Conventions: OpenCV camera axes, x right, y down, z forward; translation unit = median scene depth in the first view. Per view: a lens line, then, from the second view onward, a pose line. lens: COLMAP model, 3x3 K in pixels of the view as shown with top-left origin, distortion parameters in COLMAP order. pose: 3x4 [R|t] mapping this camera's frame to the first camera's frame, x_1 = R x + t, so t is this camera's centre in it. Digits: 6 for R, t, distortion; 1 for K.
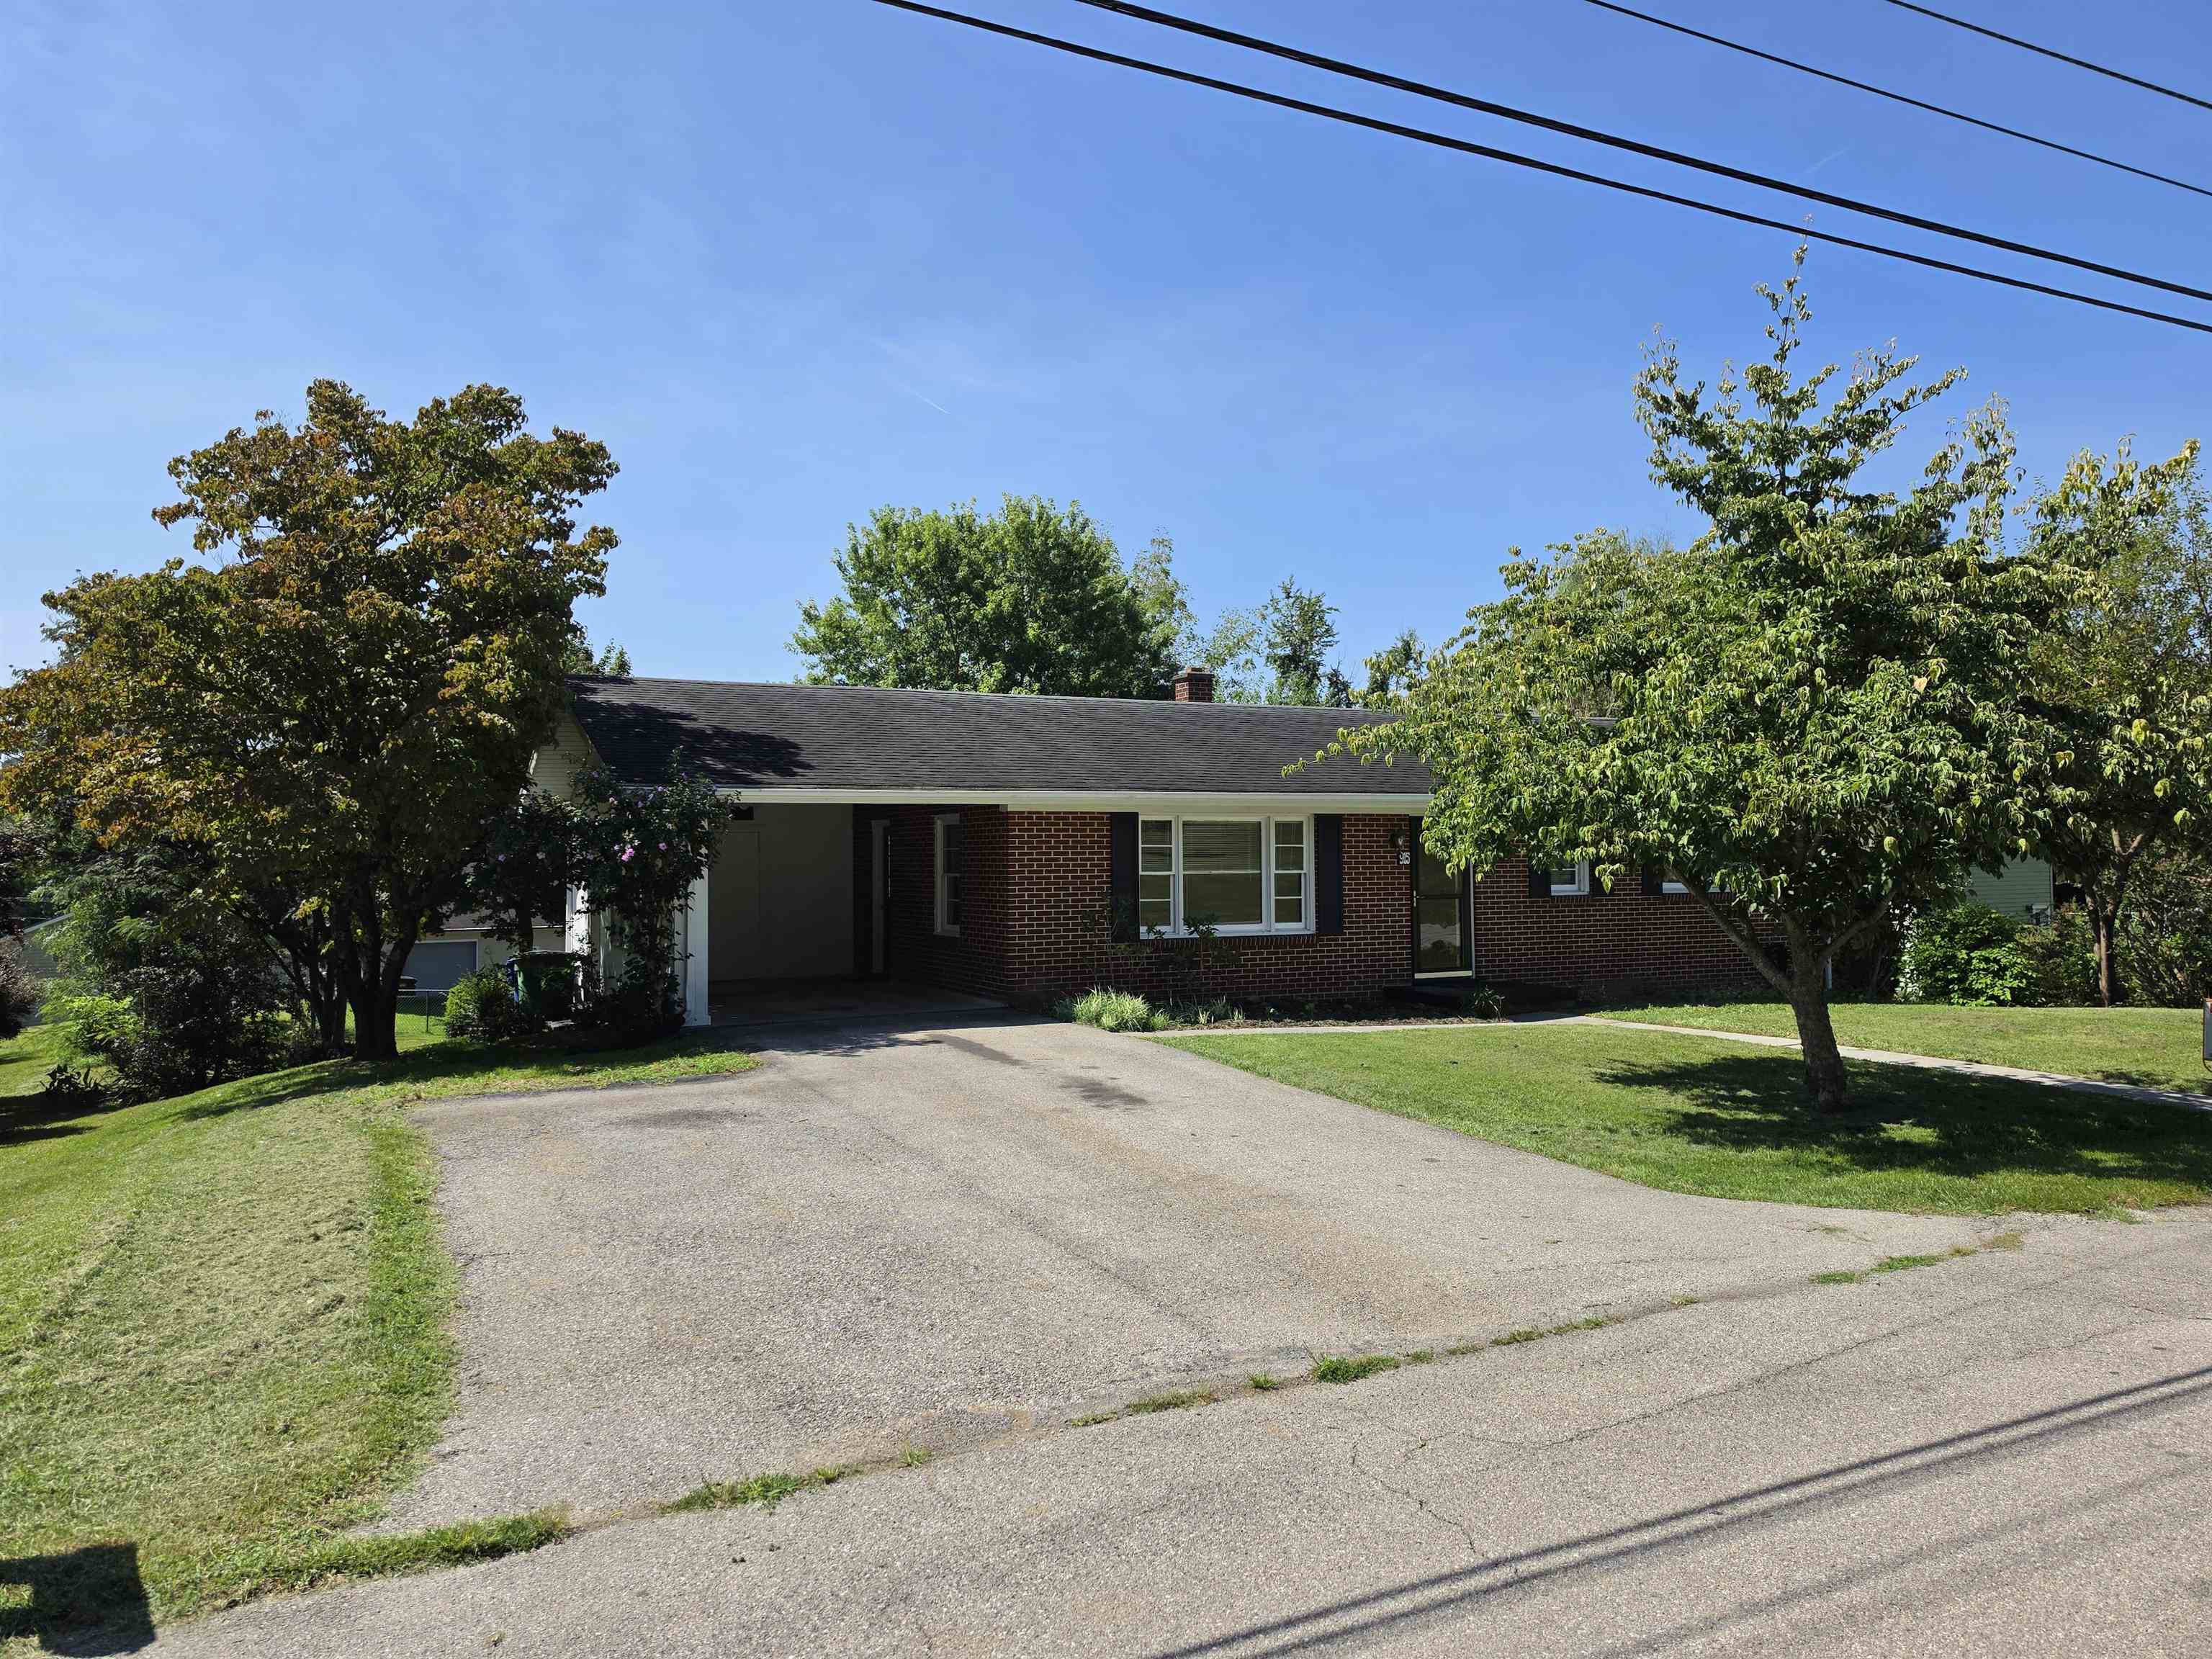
lens RADIAL K [[1508.5, 0, 1106.0], [0, 1508.5, 829.5], [0, 0, 1]] dist [-0.000577, -0.000427]
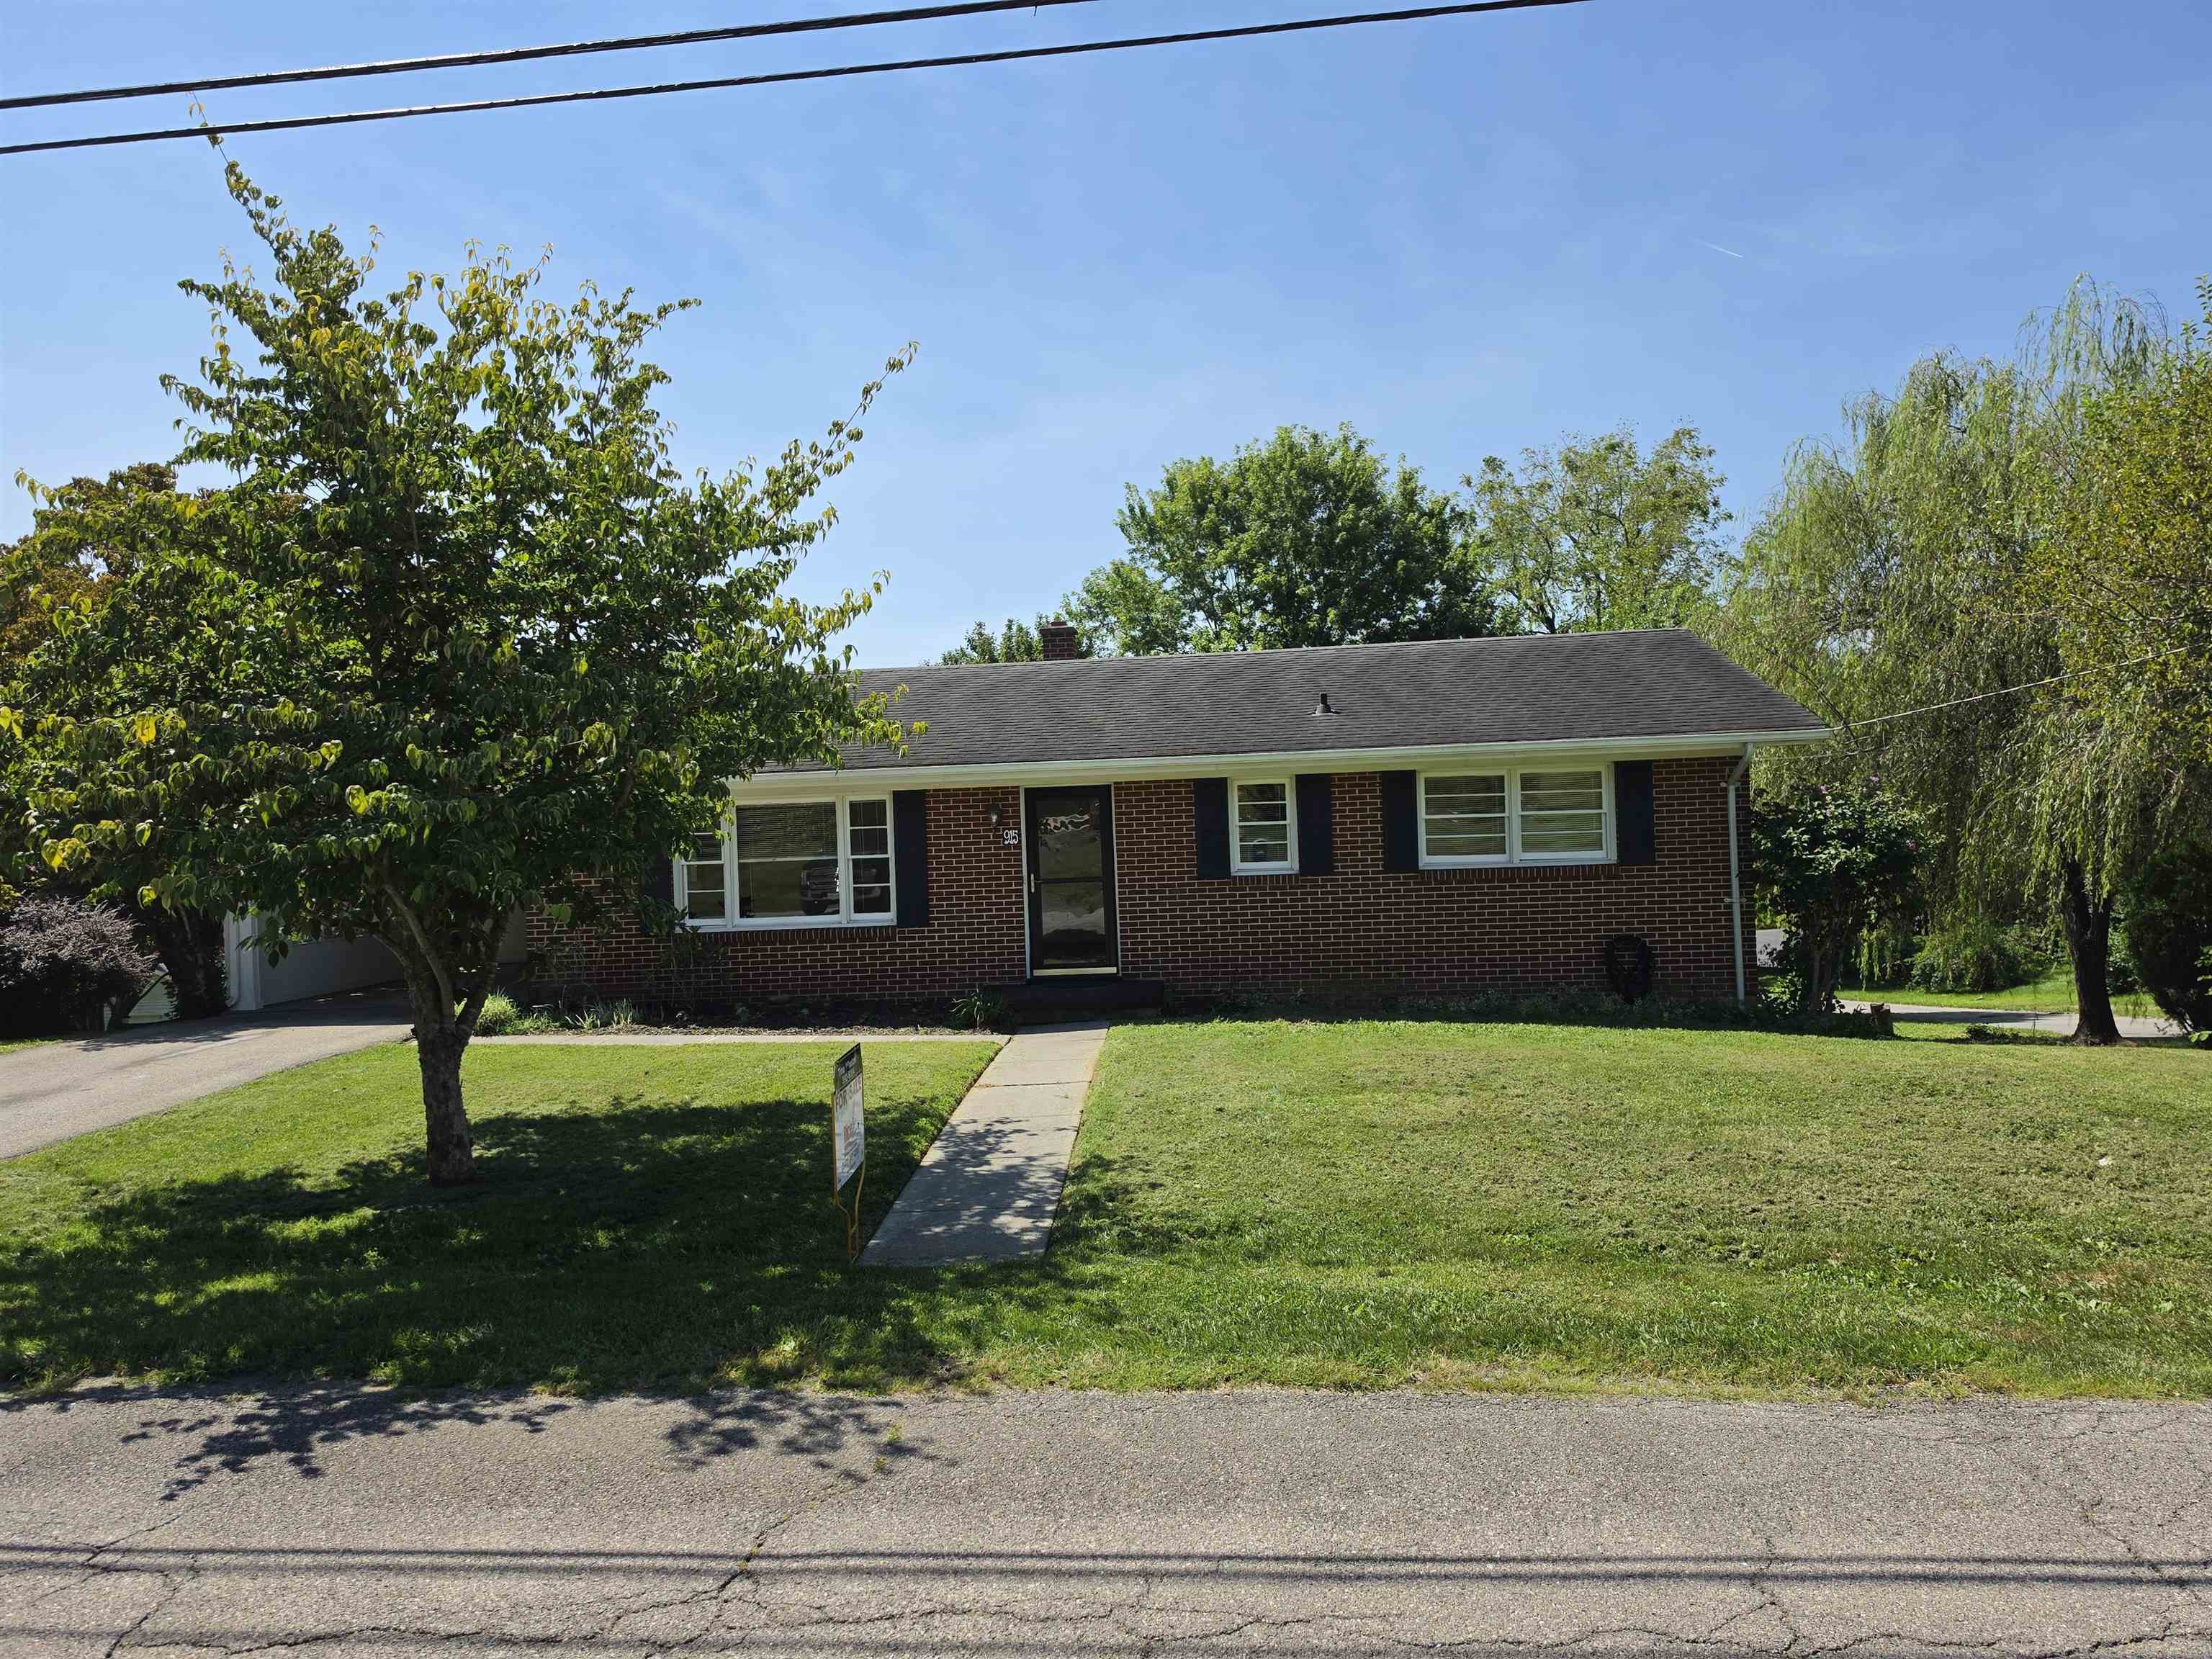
lens RADIAL K [[1555.3, 0, 1106.0], [0, 1555.3, 829.5], [0, 0, 1]] dist [-0.002134, -0.002413]
pose [[0.856257, -0.026731, -0.515858, 0.714423], [0.041786, 0.998972, 0.017594, 0.001569], [0.514858, -0.036621, 0.856493, 0.283288]]
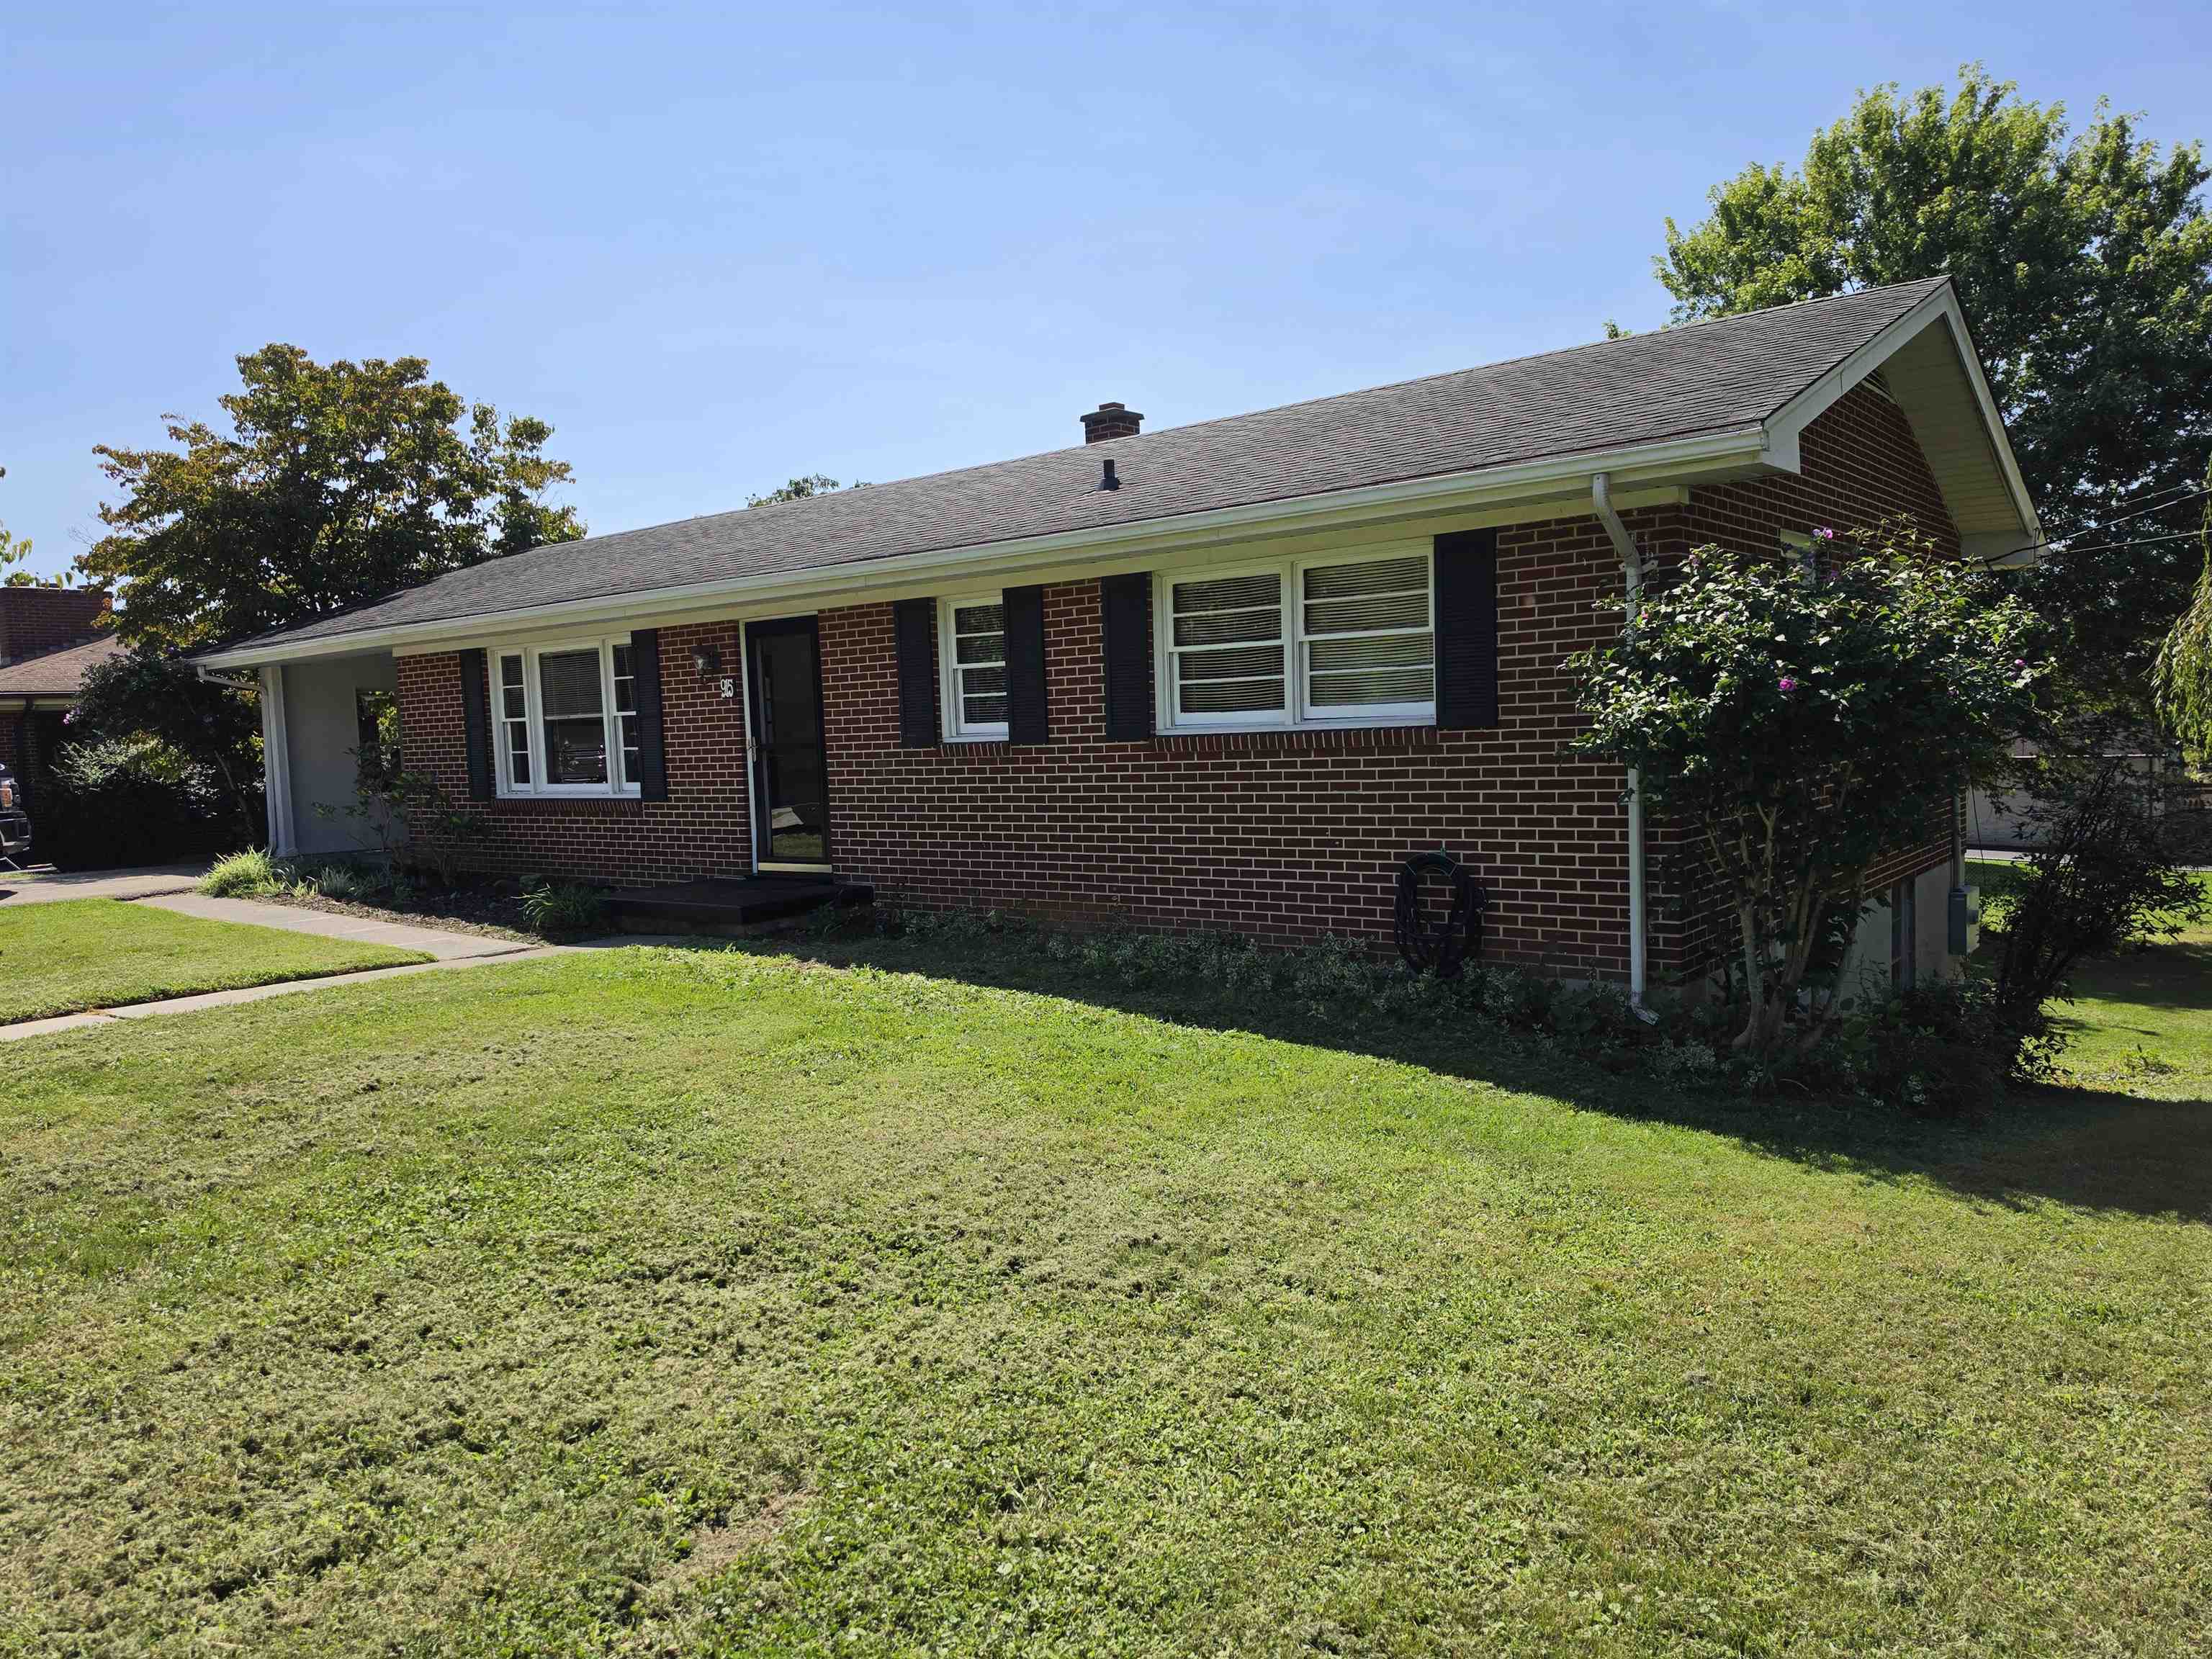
lens RADIAL K [[1555.3, 0, 1106.0], [0, 1555.3, 829.5], [0, 0, 1]] dist [-0.002134, -0.002413]
pose [[0.440591, 0.053119, -0.896135, 0.896254], [0.059434, 0.994332, 0.088161, 0.031239], [0.895738, -0.092103, 0.434937, 0.873846]]
